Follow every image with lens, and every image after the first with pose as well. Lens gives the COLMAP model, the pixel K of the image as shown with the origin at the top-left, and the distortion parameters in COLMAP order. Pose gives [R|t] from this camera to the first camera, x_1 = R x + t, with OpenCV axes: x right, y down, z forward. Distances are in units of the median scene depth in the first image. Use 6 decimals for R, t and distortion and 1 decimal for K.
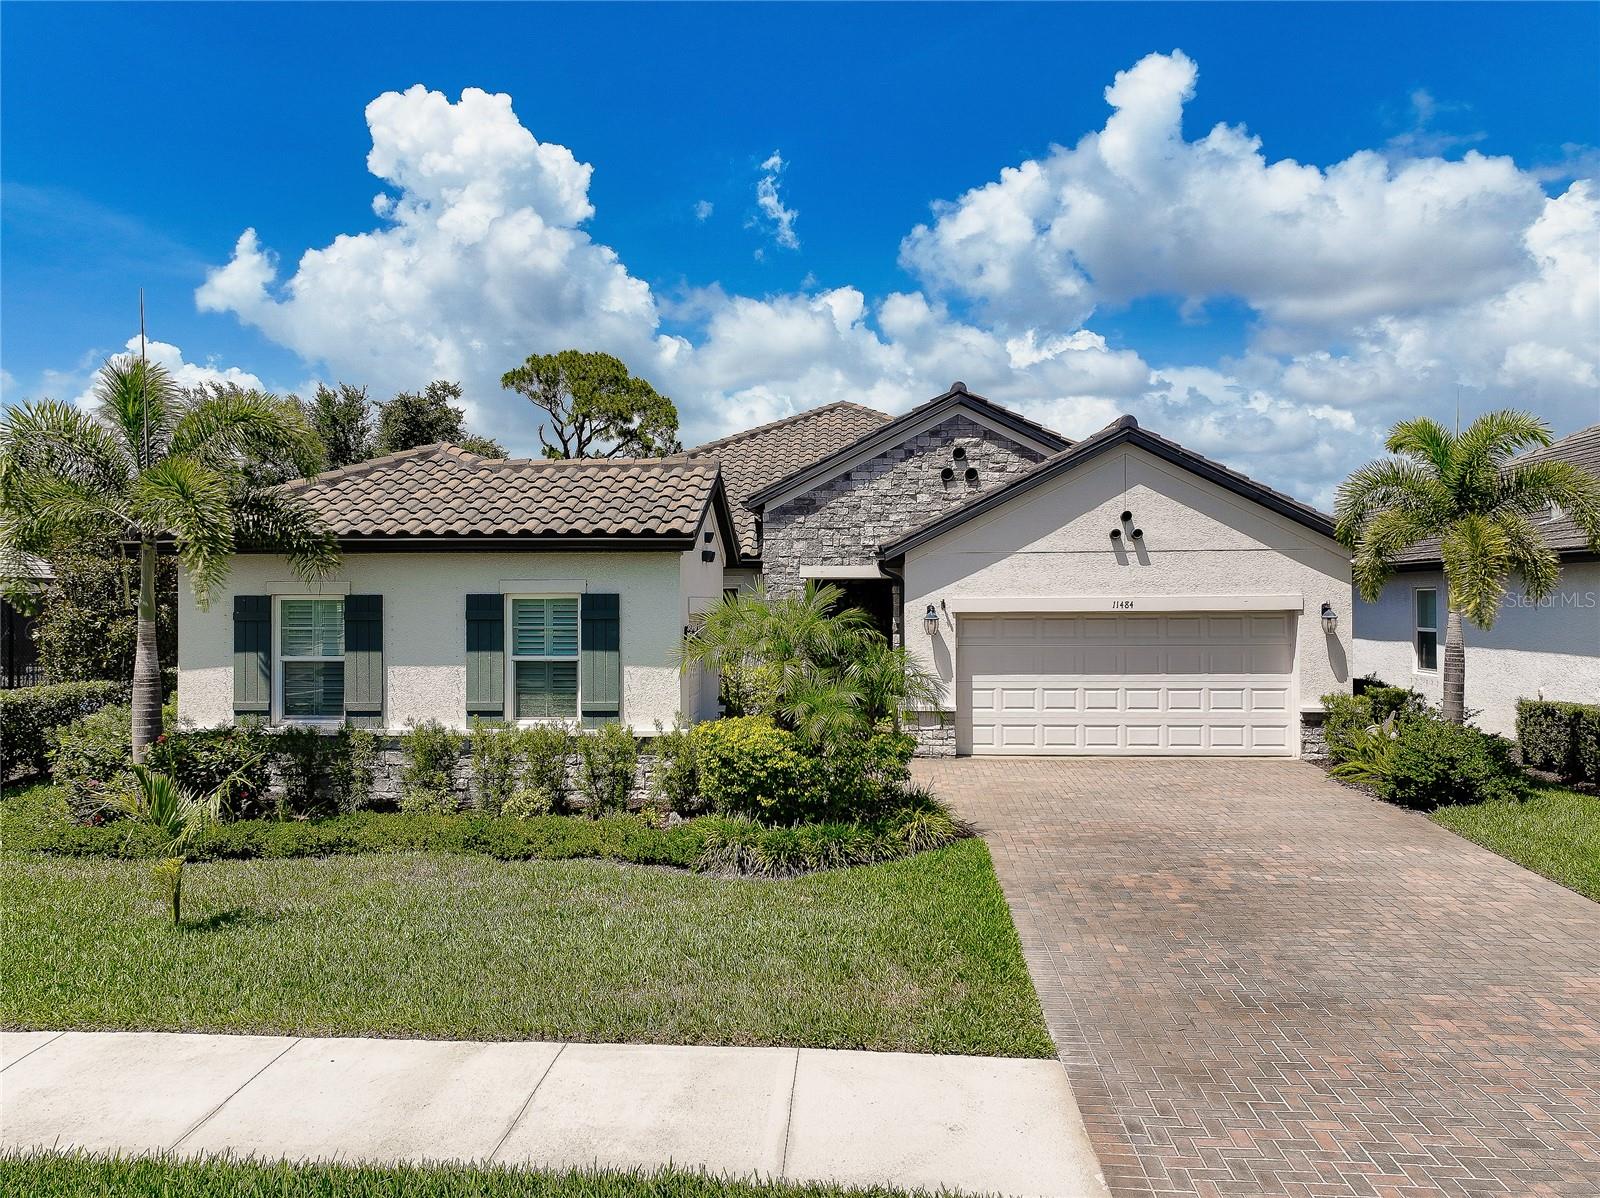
lens RADIAL K [[1135.8, 0, 800.0], [0, 1135.8, 599.0], [0, 0, 1]] dist [-0.017933, 0.040649]
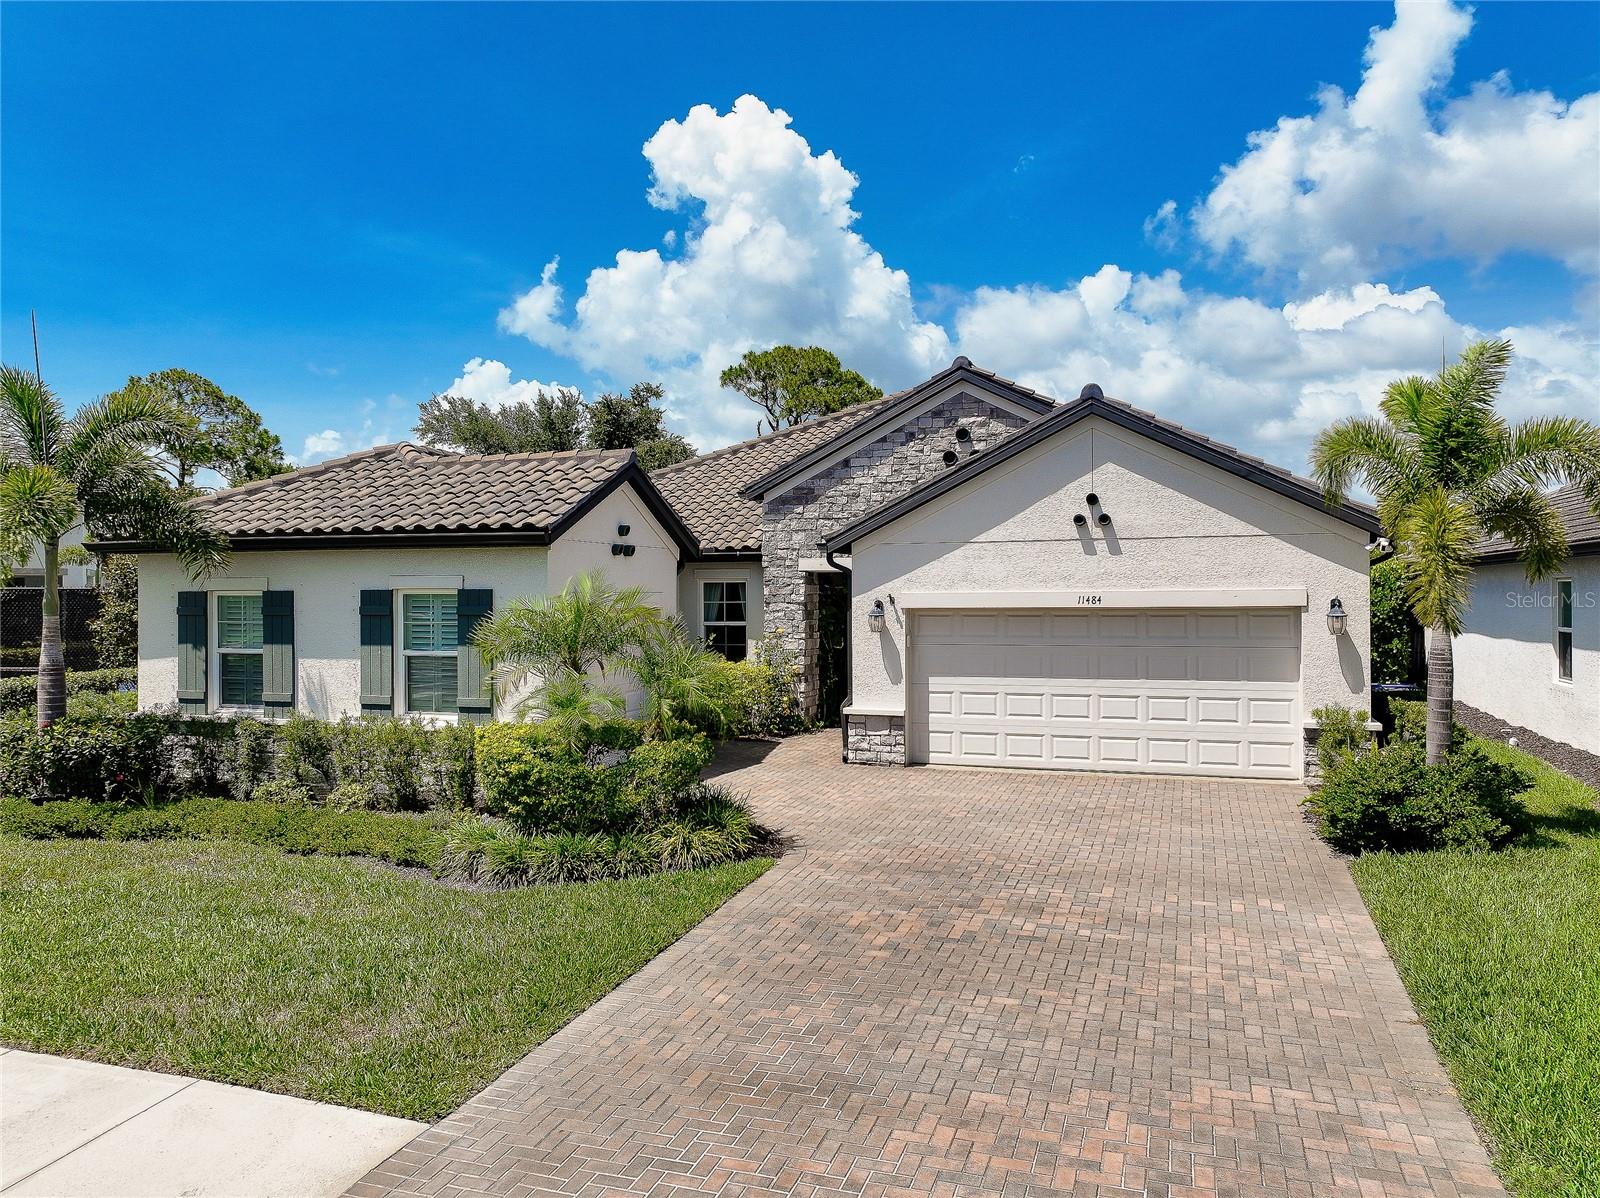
lens RADIAL K [[1135.8, 0, 800.0], [0, 1135.8, 599.0], [0, 0, 1]] dist [-0.017933, 0.040649]
pose [[0.966796, 0.000139, -0.255549, 0.294669], [0.001687, 0.999975, 0.006928, -0.002102], [0.255544, -0.007129, 0.966771, 0.092737]]
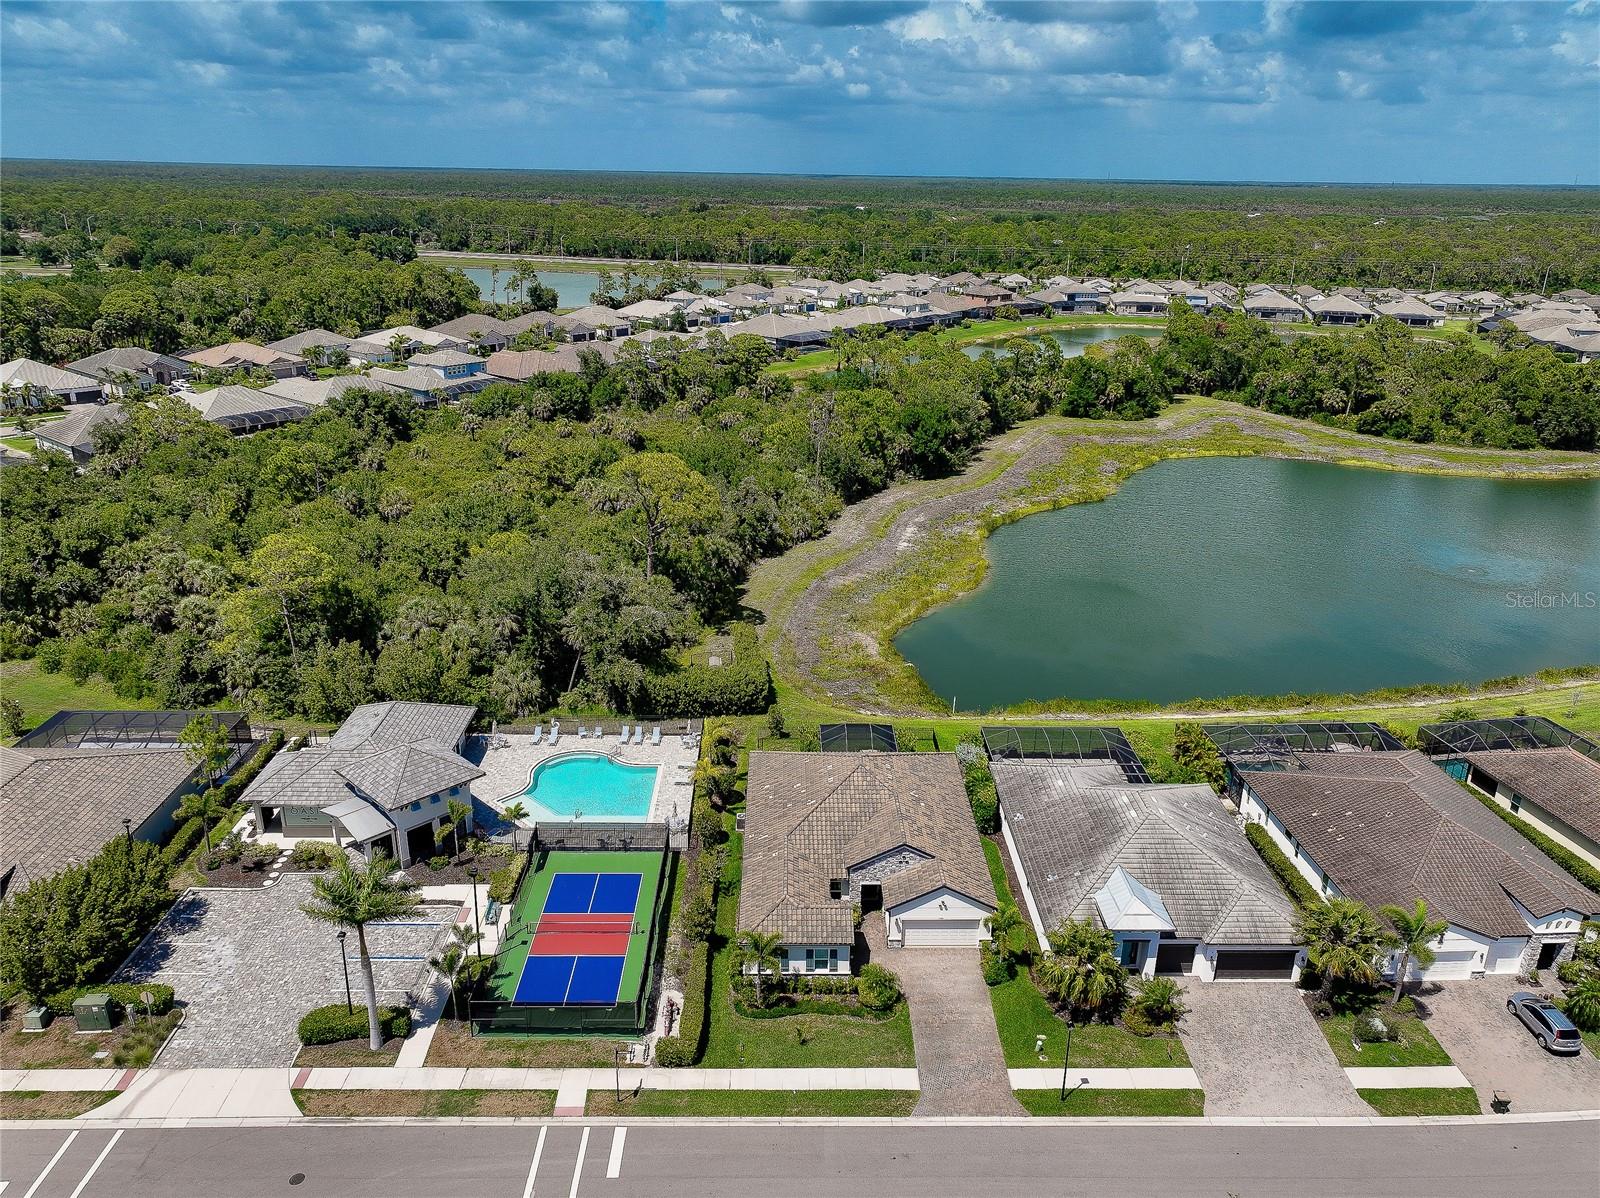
lens RADIAL K [[1135.8, 0, 800.0], [0, 1135.8, 599.0], [0, 0, 1]] dist [-0.017933, 0.040649]
pose [[0.996477, -0.011378, 0.083085, -0.597950], [-0.017091, 0.942404, 0.334041, -2.592380], [-0.082101, -0.334284, 0.938890, -2.620960]]
